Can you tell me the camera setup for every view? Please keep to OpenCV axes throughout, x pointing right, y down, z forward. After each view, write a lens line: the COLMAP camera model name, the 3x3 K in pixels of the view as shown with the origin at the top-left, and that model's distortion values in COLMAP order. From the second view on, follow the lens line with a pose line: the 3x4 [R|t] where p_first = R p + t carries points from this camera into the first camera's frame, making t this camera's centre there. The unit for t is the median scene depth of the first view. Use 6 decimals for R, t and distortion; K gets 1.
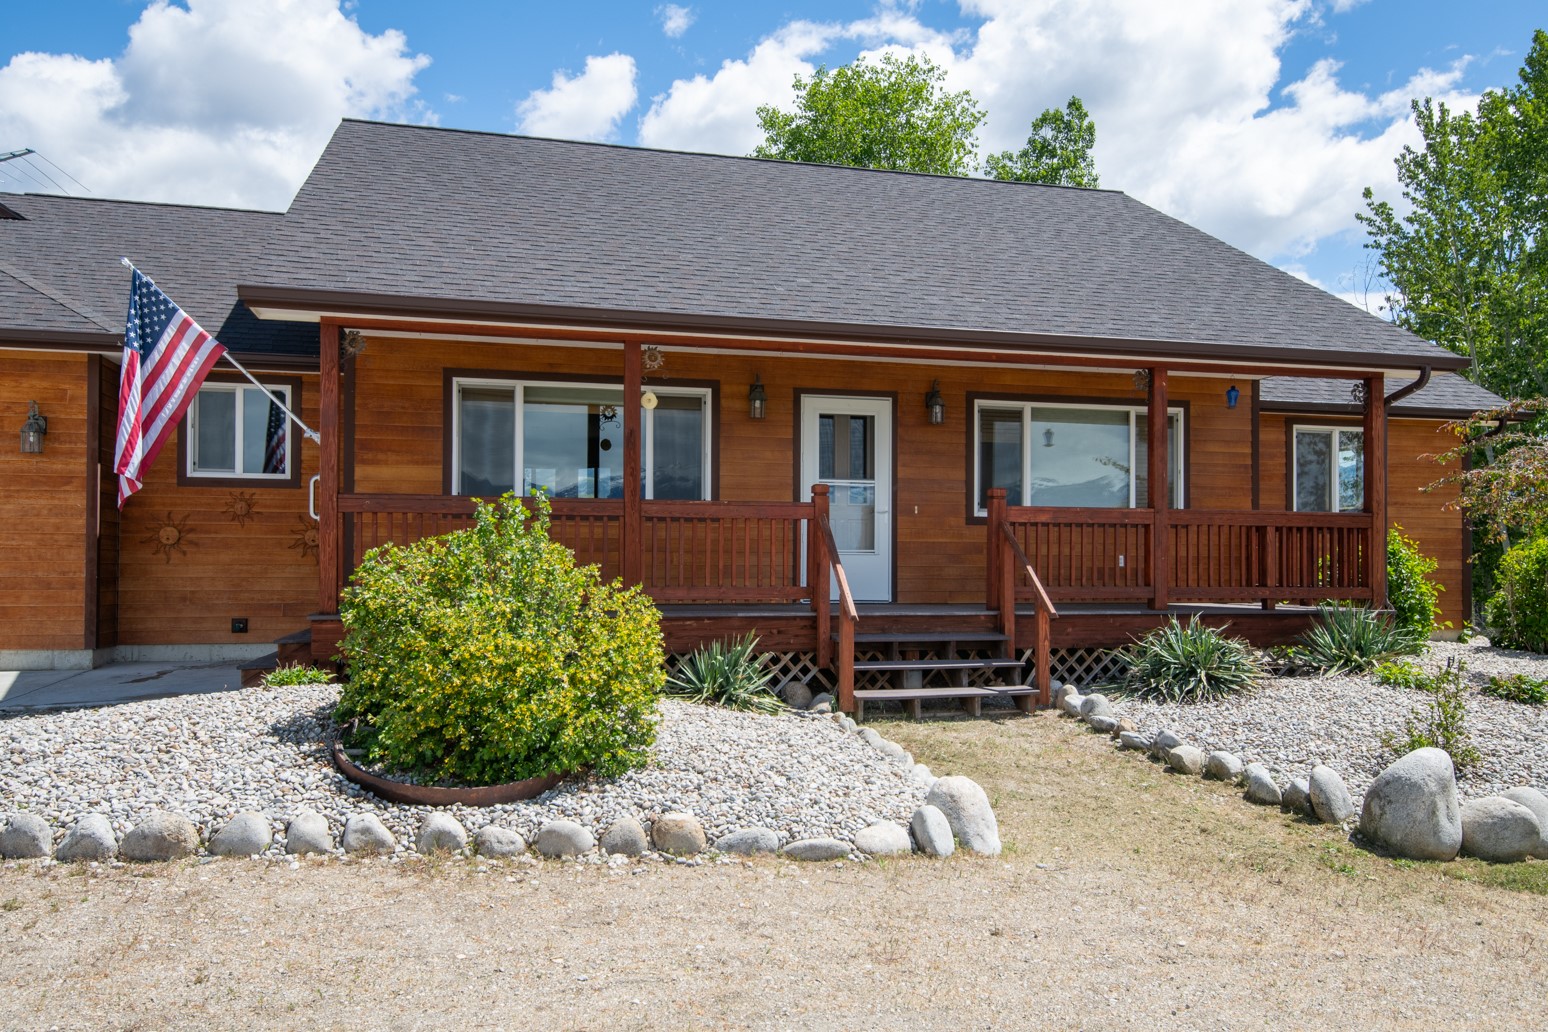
lens RADIAL K [[1133.6, 0, 776.1], [0, 1133.6, 551.7], [0, 0, 1]] dist [0.034617, -0.030630]
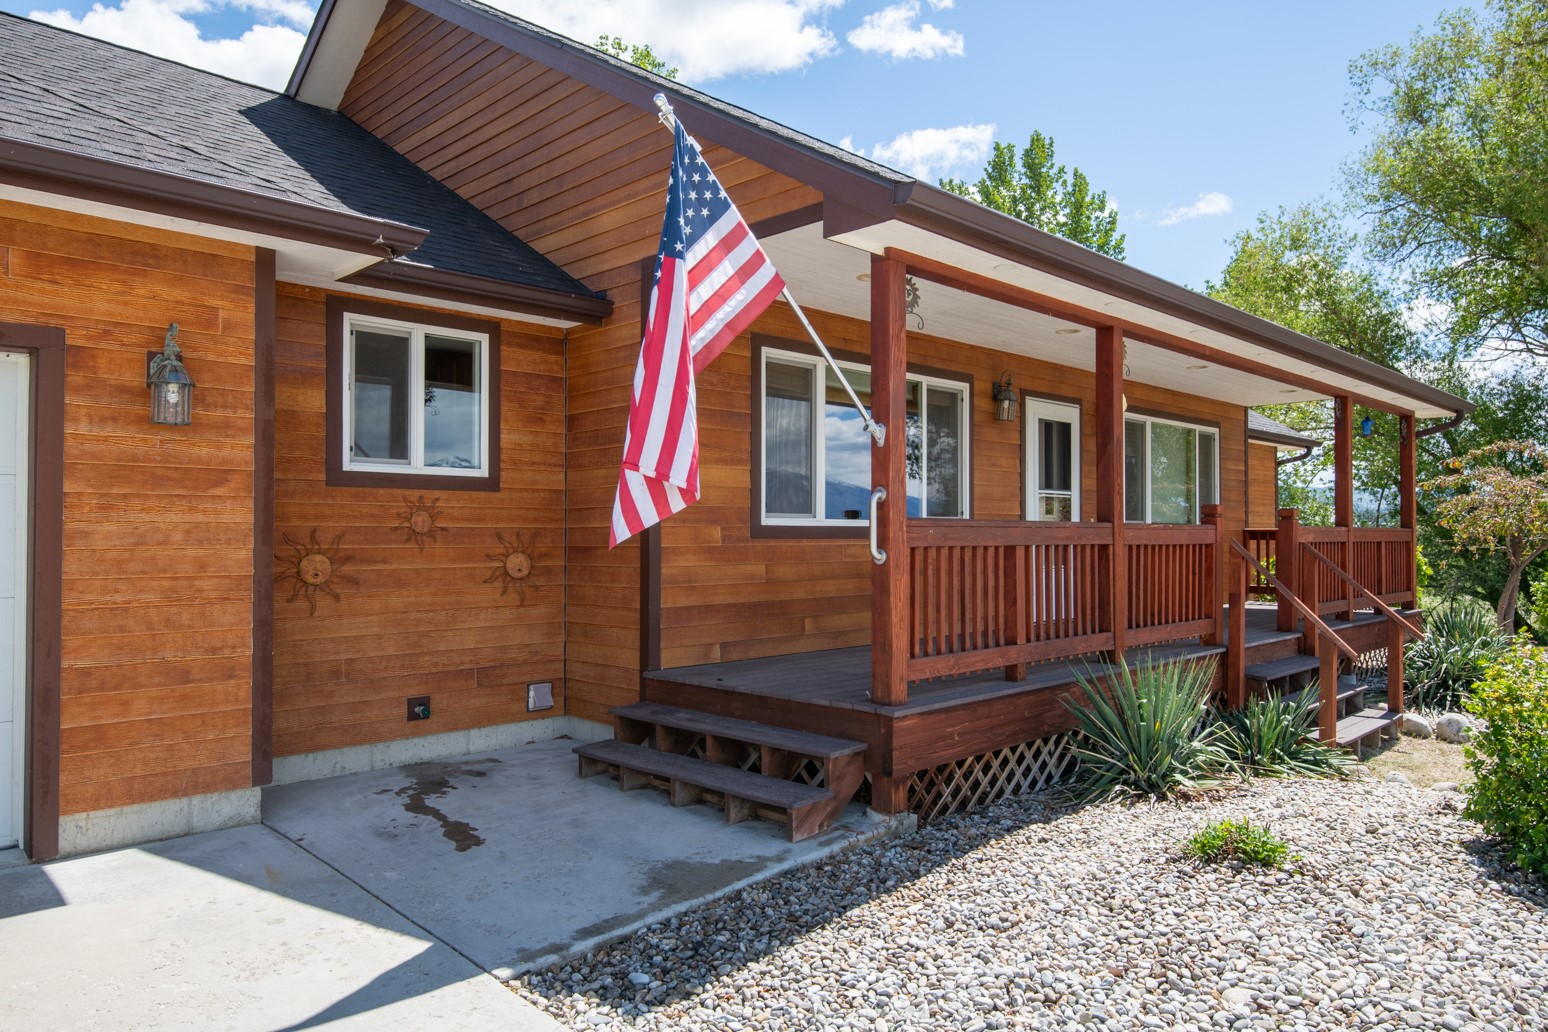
lens RADIAL K [[1011.3, 0, 779.0], [0, 1011.3, 519.9], [0, 0, 1]] dist [0.036414, -0.050560]
pose [[0.858871, 0.003624, 0.512179, -0.610625], [-0.002494, 0.999993, -0.002893, -0.039774], [-0.512185, 0.001207, 0.858874, 0.433955]]
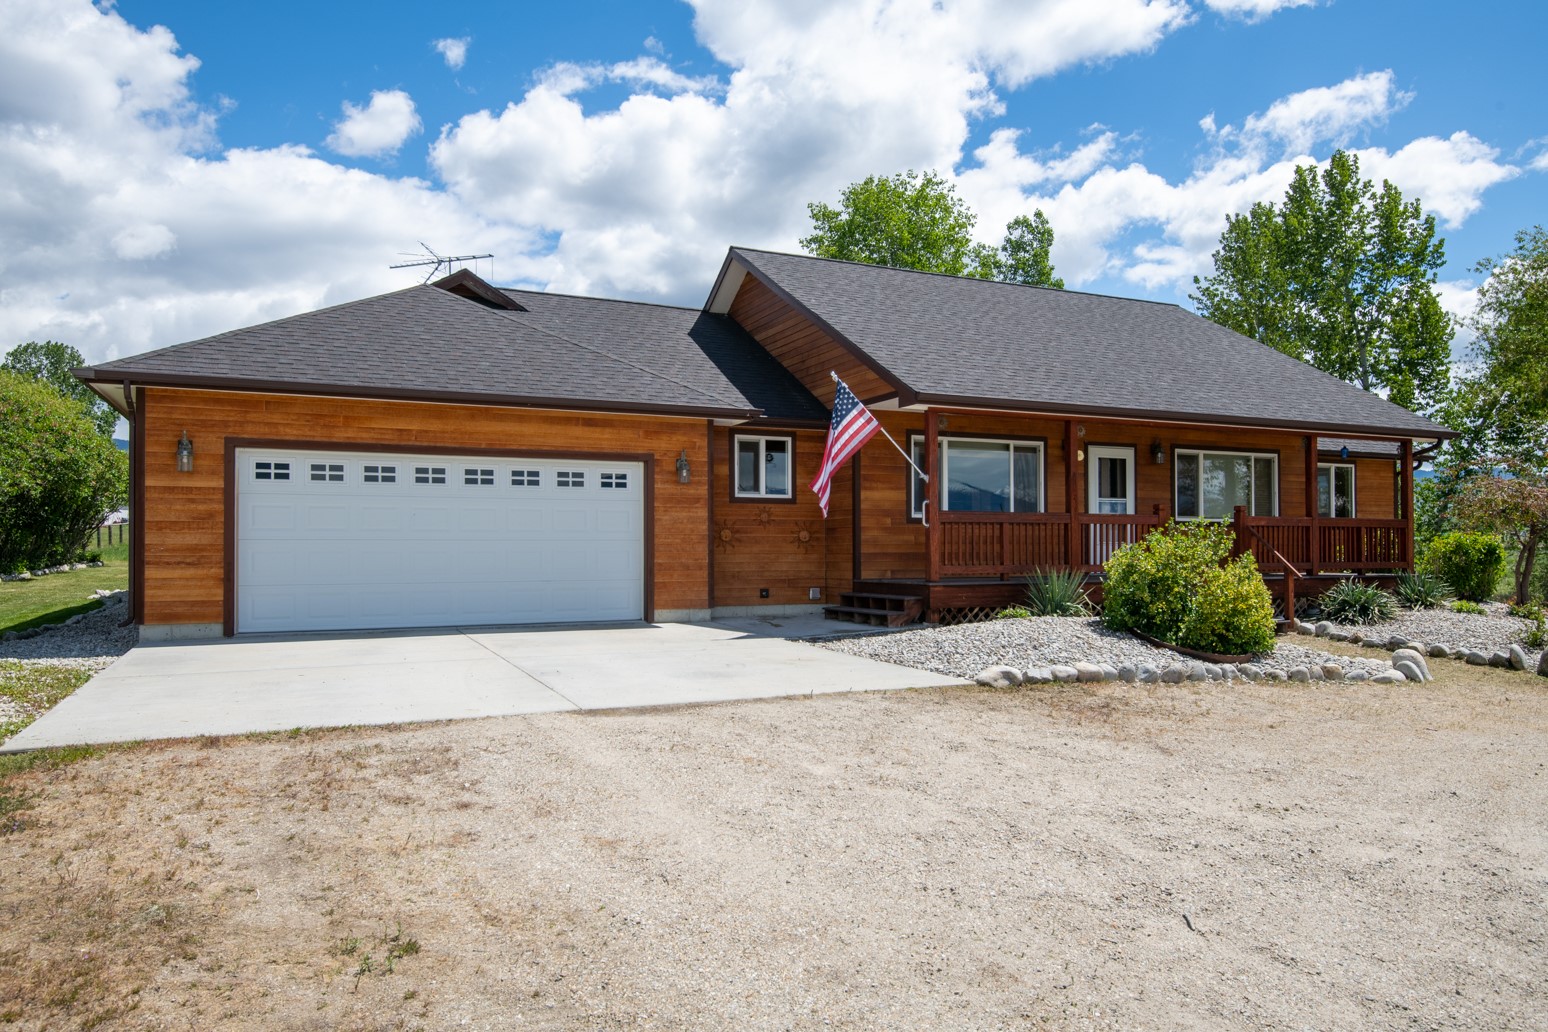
lens RADIAL K [[1004.4, 0, 771.6], [0, 1004.4, 544.2], [0, 0, 1]] dist [0.001267, -0.003471]
pose [[0.983277, -0.006261, 0.182006, -0.735521], [0.005544, 0.999975, 0.004451, -0.007895], [-0.182030, -0.003368, 0.983287, -0.347809]]
